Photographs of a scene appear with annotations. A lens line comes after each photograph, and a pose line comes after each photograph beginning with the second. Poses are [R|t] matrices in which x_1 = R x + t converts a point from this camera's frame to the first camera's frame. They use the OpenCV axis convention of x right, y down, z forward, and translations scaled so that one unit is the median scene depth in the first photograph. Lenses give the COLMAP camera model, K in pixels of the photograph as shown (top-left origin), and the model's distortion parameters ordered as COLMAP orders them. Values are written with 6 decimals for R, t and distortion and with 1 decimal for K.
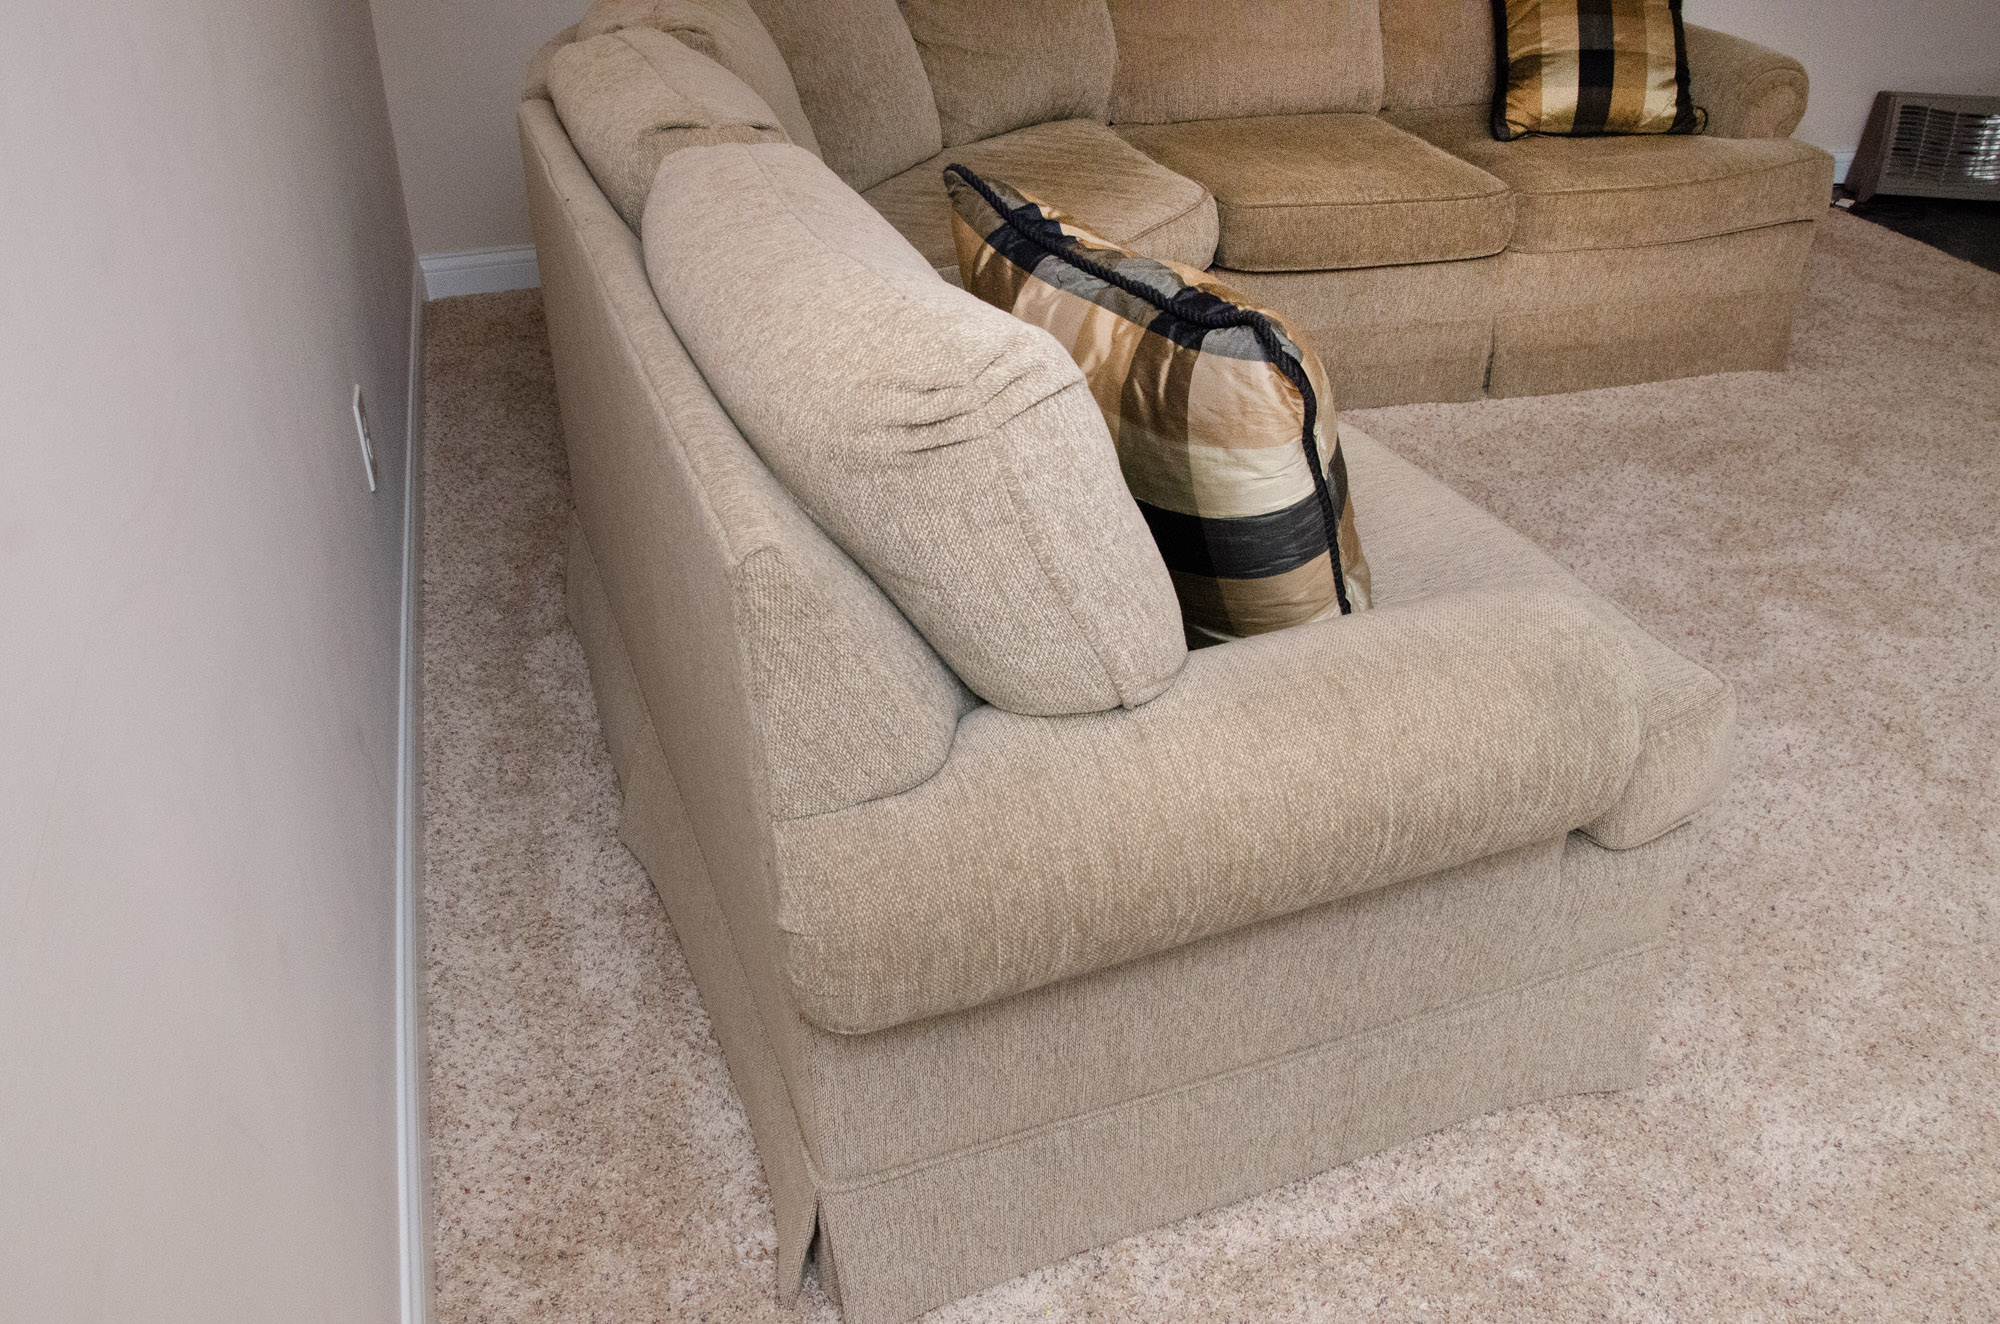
lens RADIAL K [[1578.0, 0, 1022.4], [0, 1578.0, 710.4], [0, 0, 1]] dist [-0.098373, 0.041607]
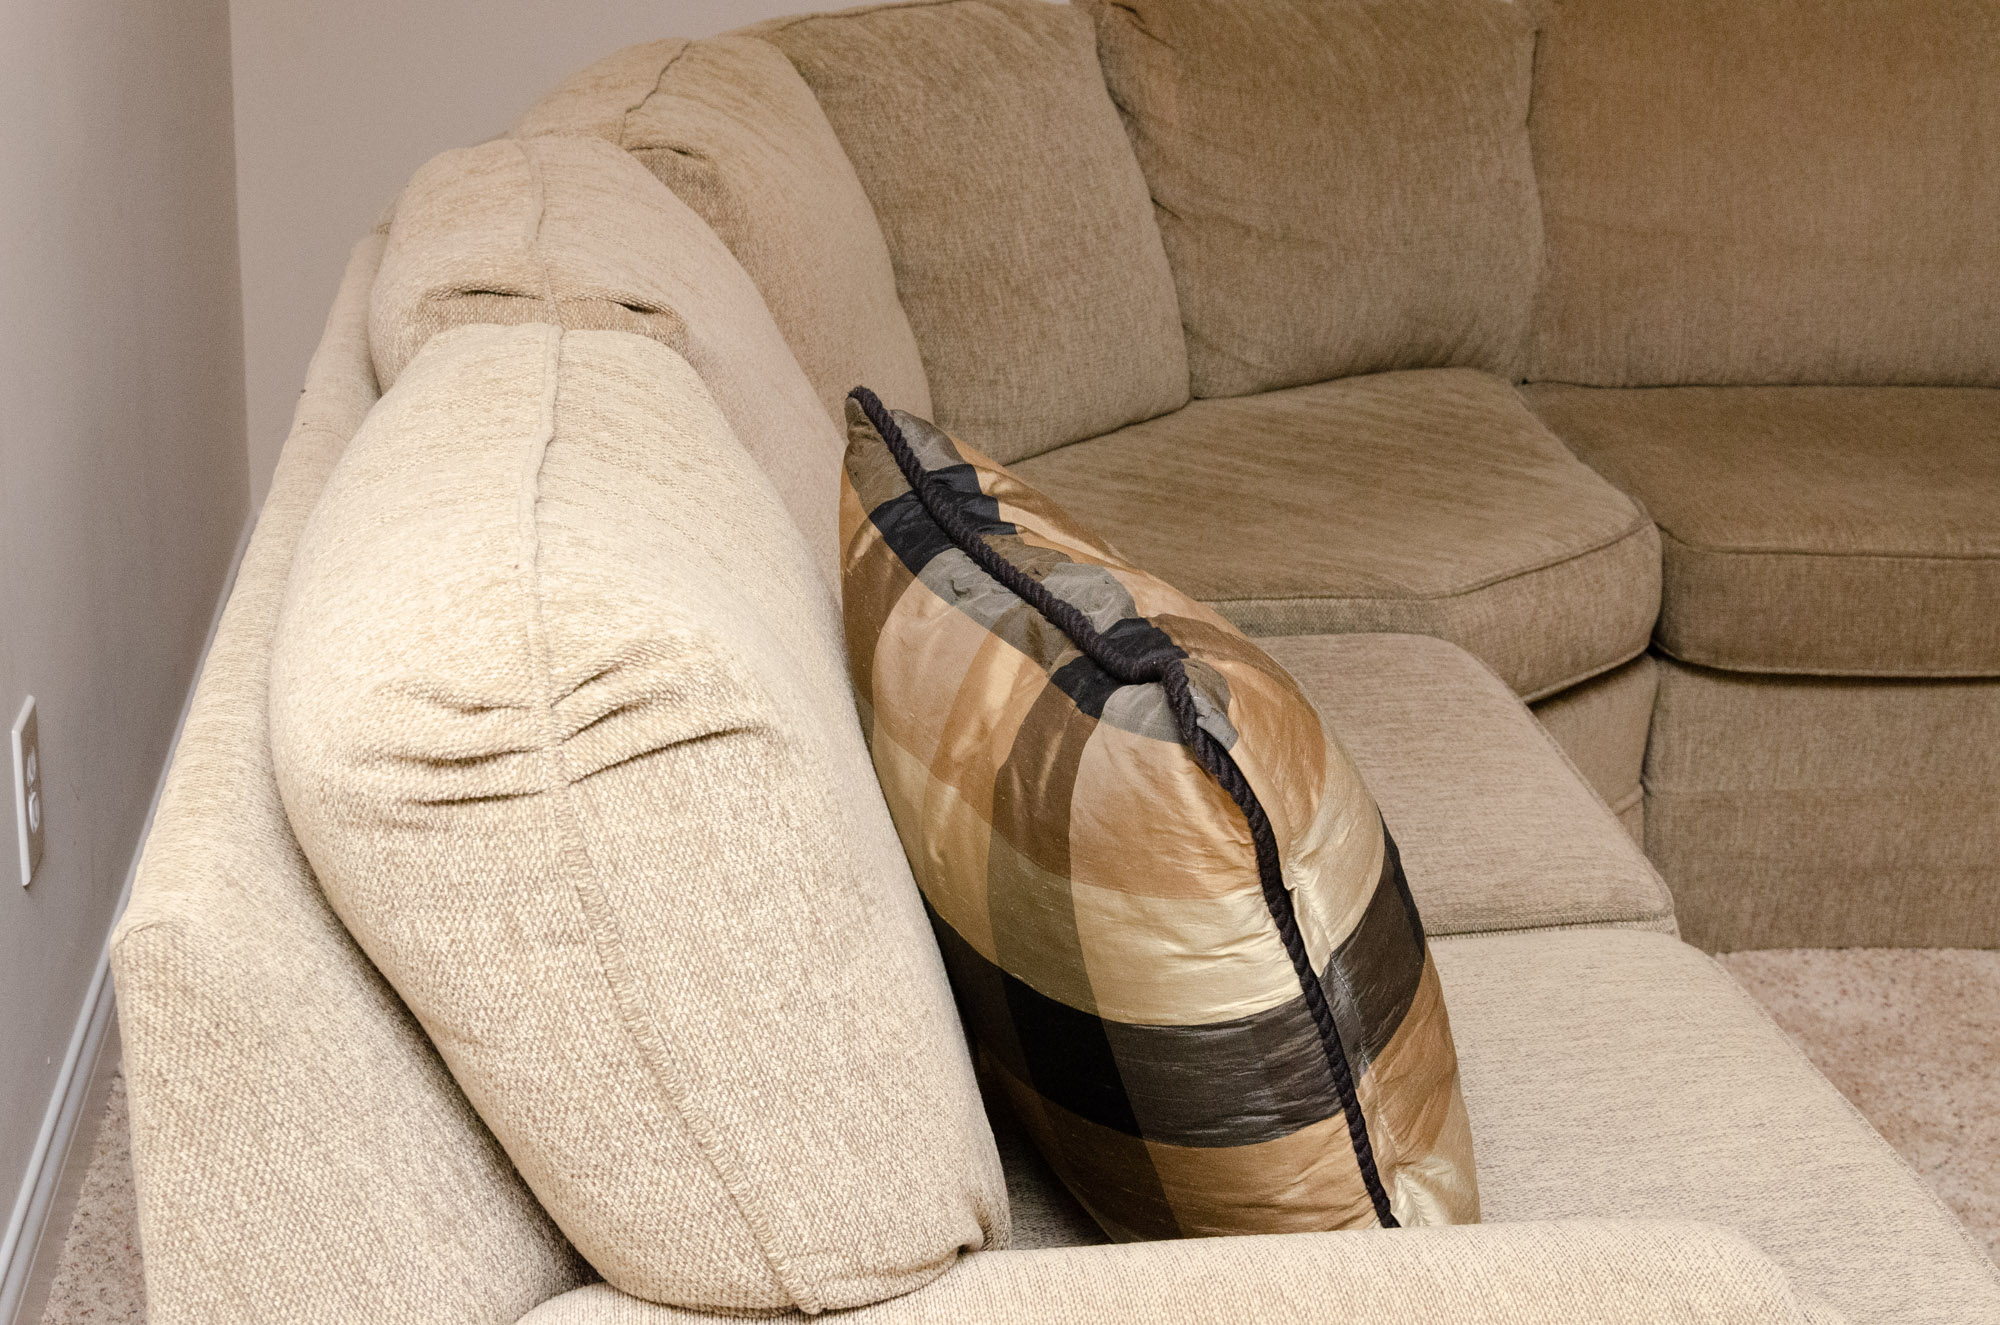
lens RADIAL K [[3223.4, 0, 996.7], [0, 3223.4, 680.0], [0, 0, 1]] dist [0.186291, 0.000000]
pose [[0.974846, 0.098076, -0.200142, 0.282336], [-0.147301, 0.957418, -0.248300, 0.048857], [0.167268, 0.271535, 0.947782, -0.111191]]
